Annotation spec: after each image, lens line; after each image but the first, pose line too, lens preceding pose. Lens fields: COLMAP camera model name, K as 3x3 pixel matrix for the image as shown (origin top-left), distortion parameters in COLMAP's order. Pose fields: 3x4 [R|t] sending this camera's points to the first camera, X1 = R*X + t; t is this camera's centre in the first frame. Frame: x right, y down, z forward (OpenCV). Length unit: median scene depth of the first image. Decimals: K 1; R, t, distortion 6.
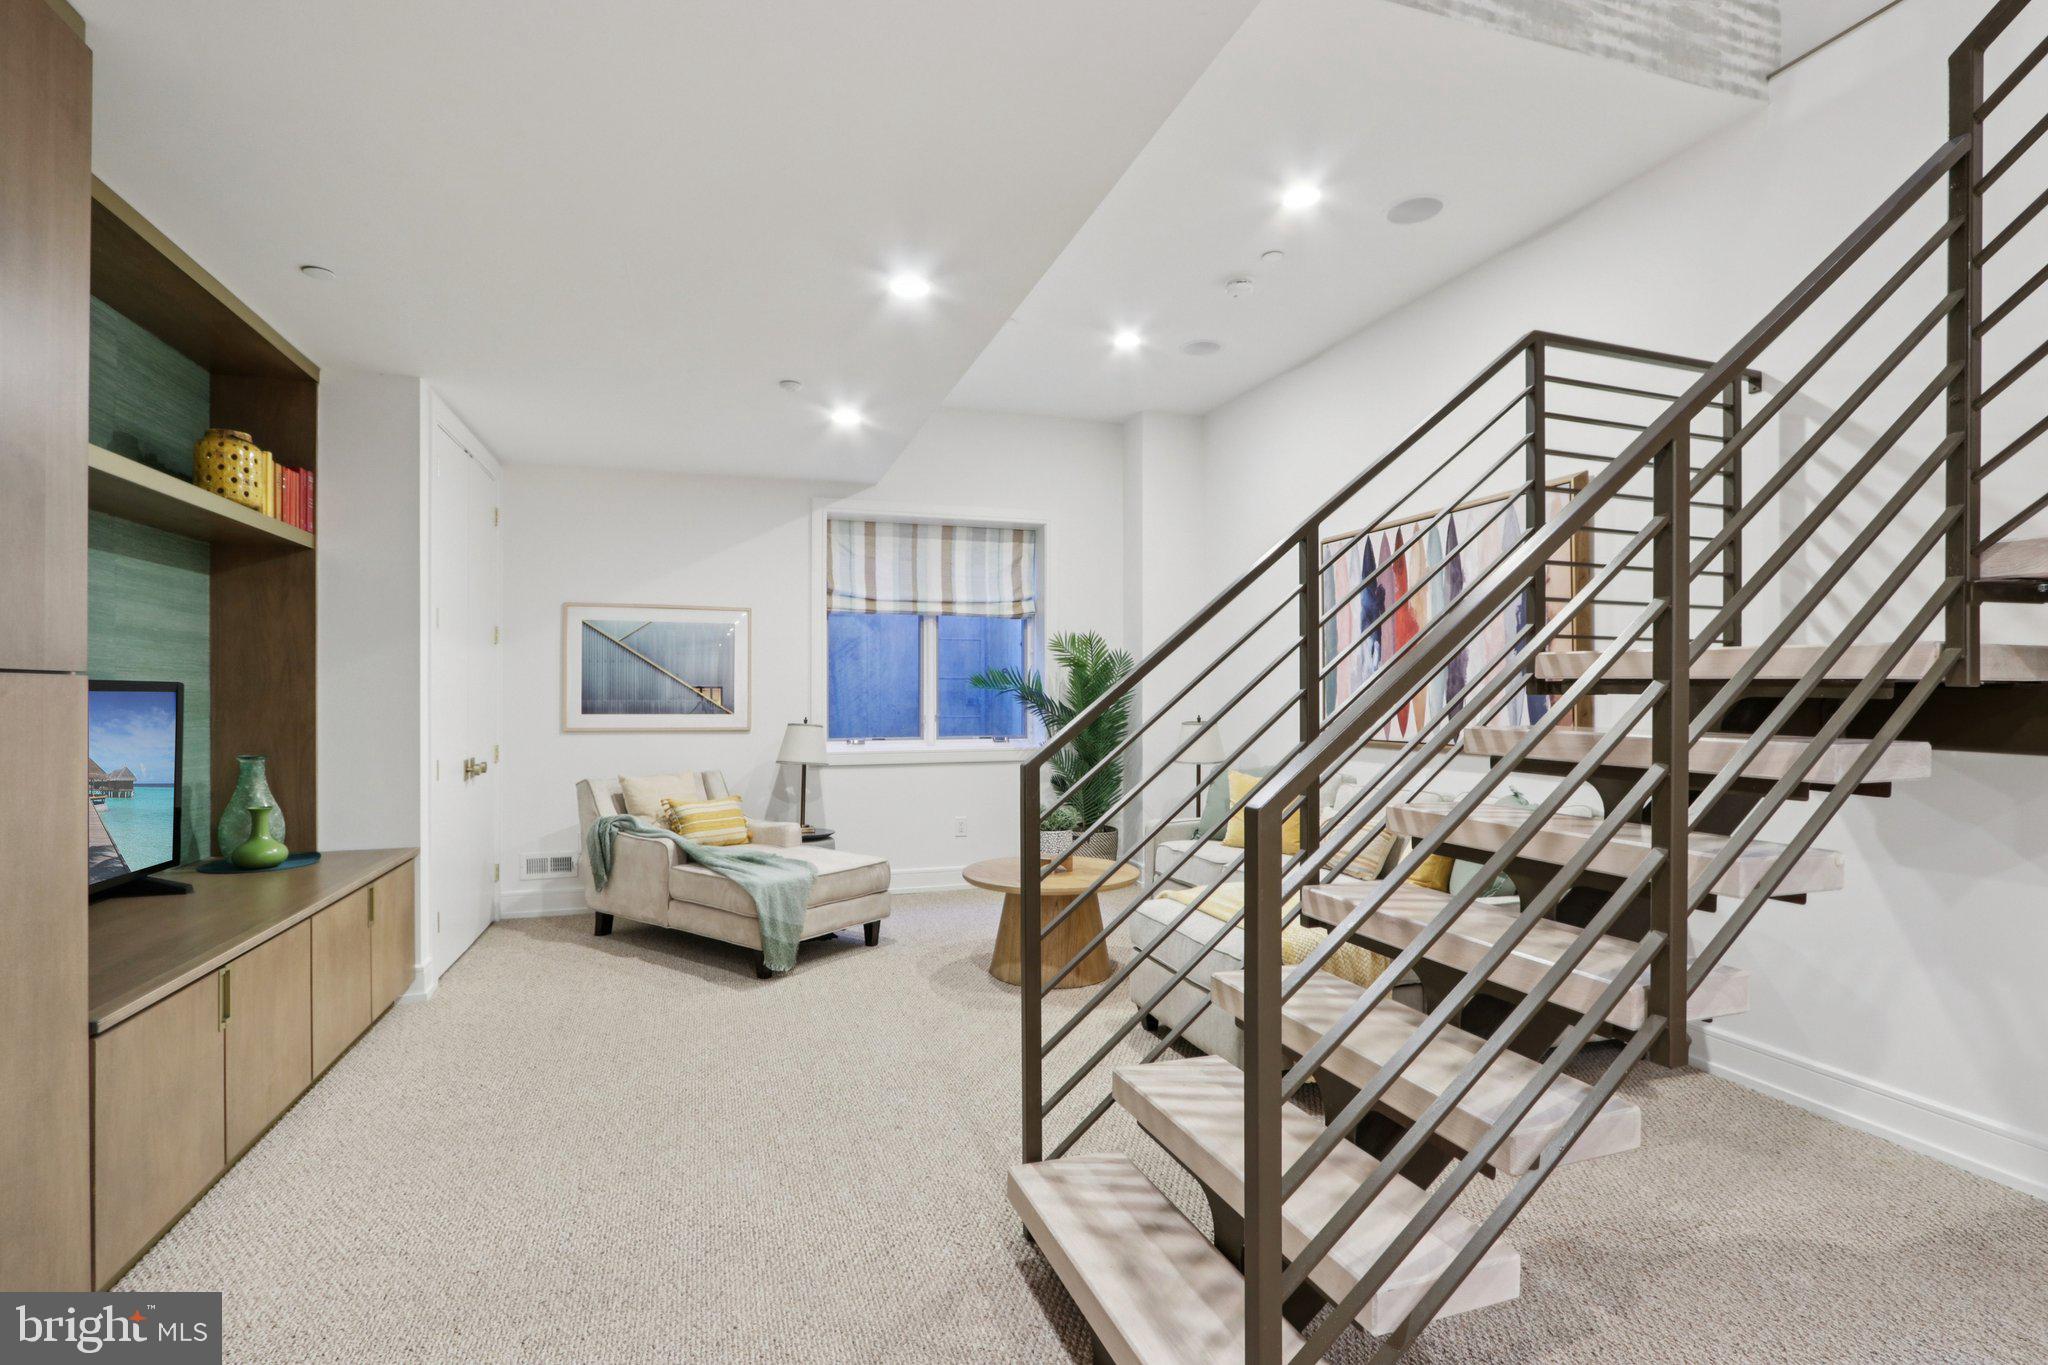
lens RADIAL K [[944.1, 0, 1032.9], [0, 944.1, 681.1], [0, 0, 1]] dist [-0.019092, 0.003217]
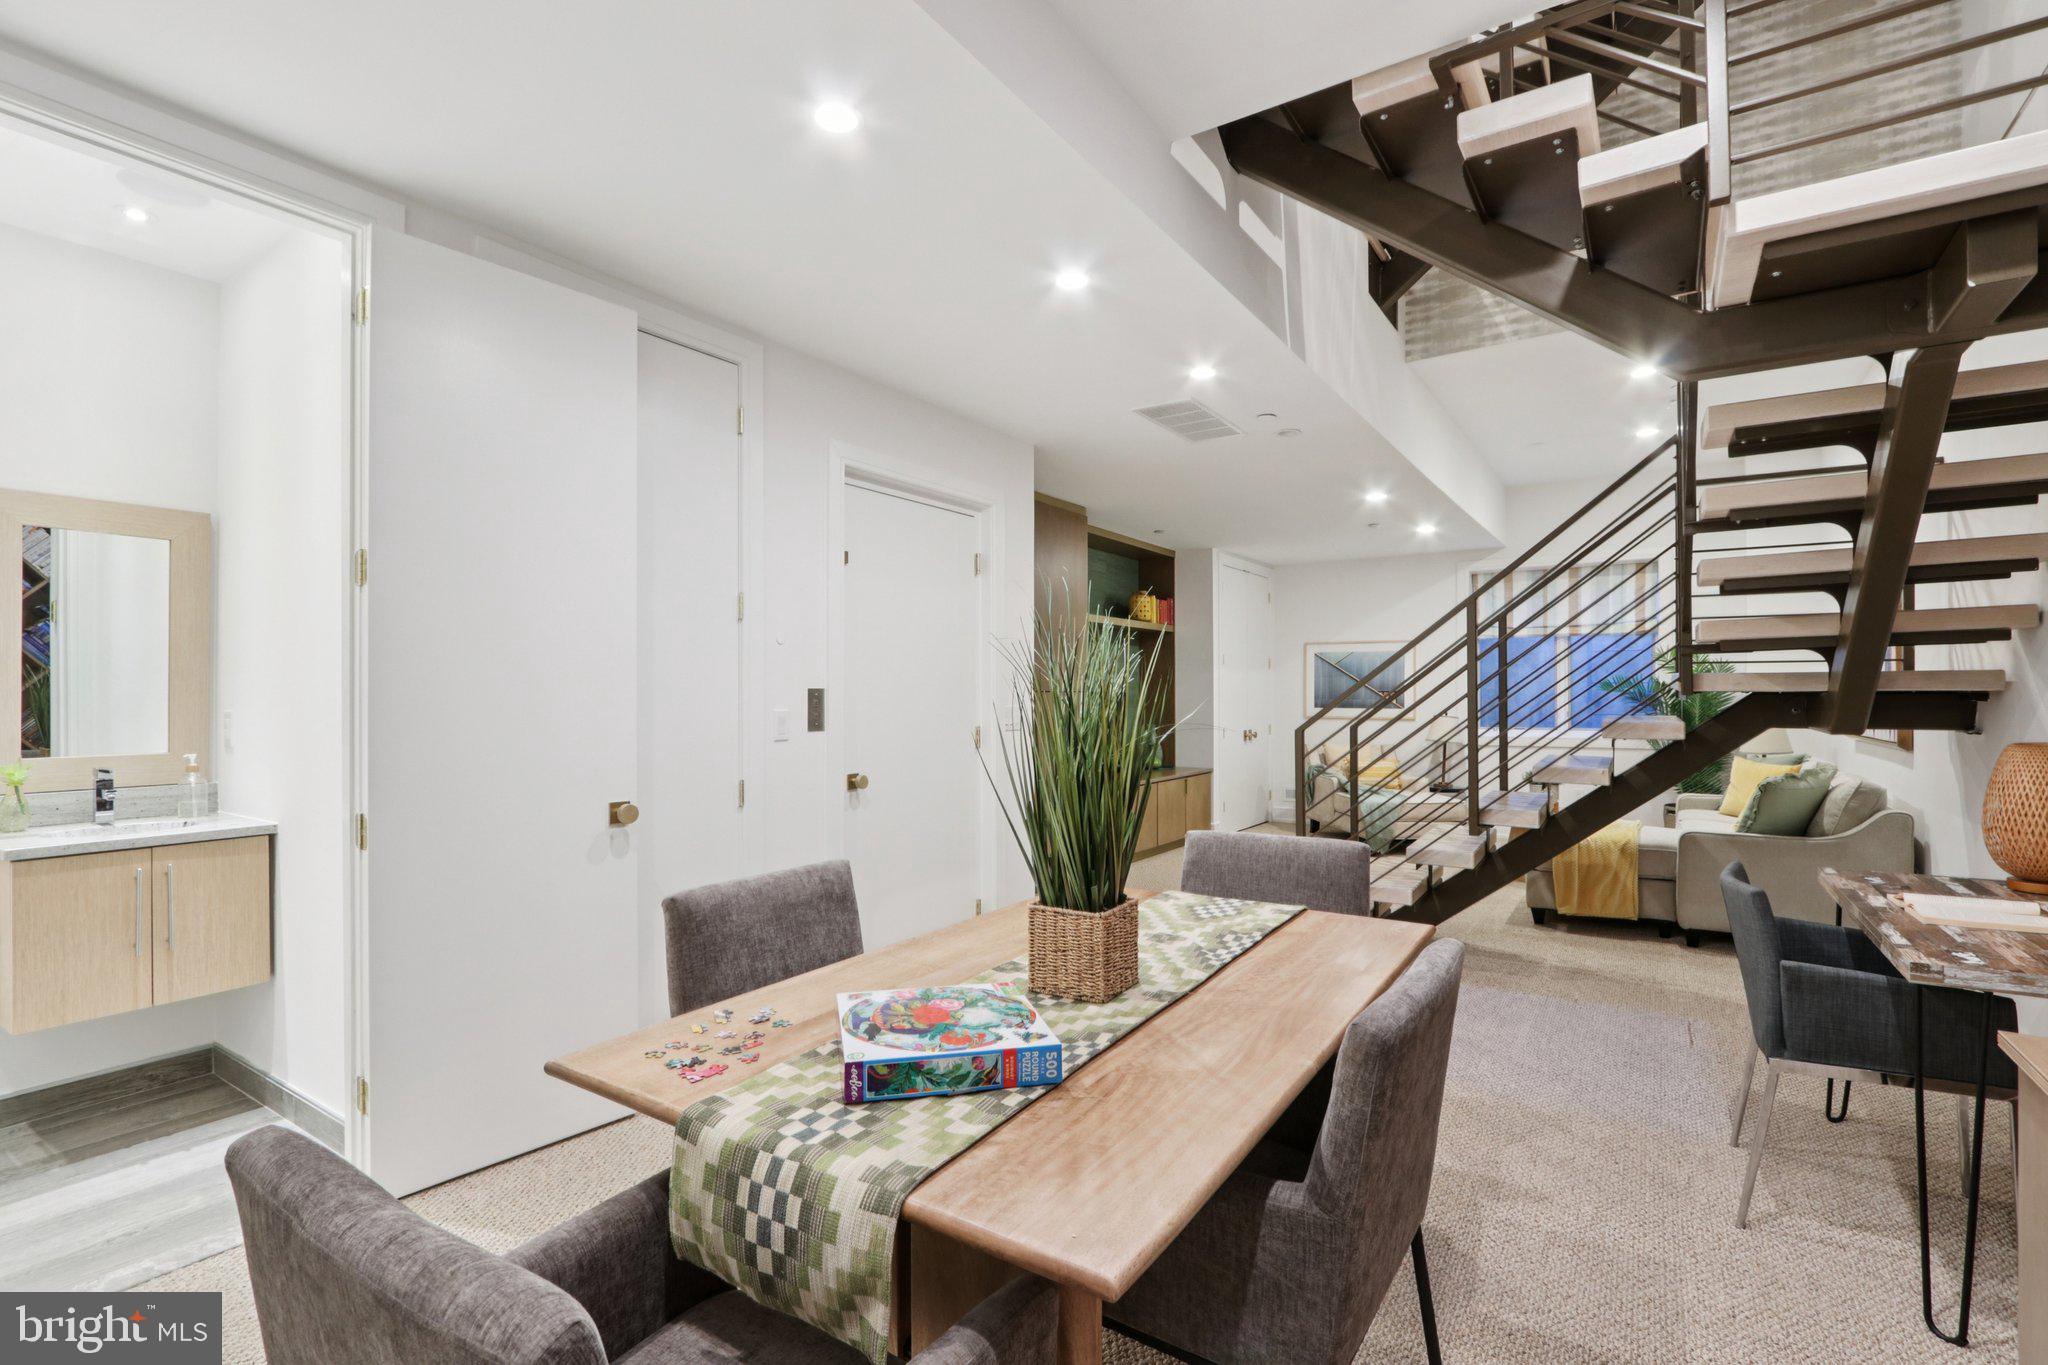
lens RADIAL K [[944.1, 0, 1019.5], [0, 944.1, 686.1], [0, 0, 1]] dist [-0.019092, 0.003217]
pose [[0.601068, -0.008982, -0.799148, 0.833284], [0.012716, 0.999918, -0.001674, -0.013185], [0.799097, -0.009156, 0.601133, -0.675260]]
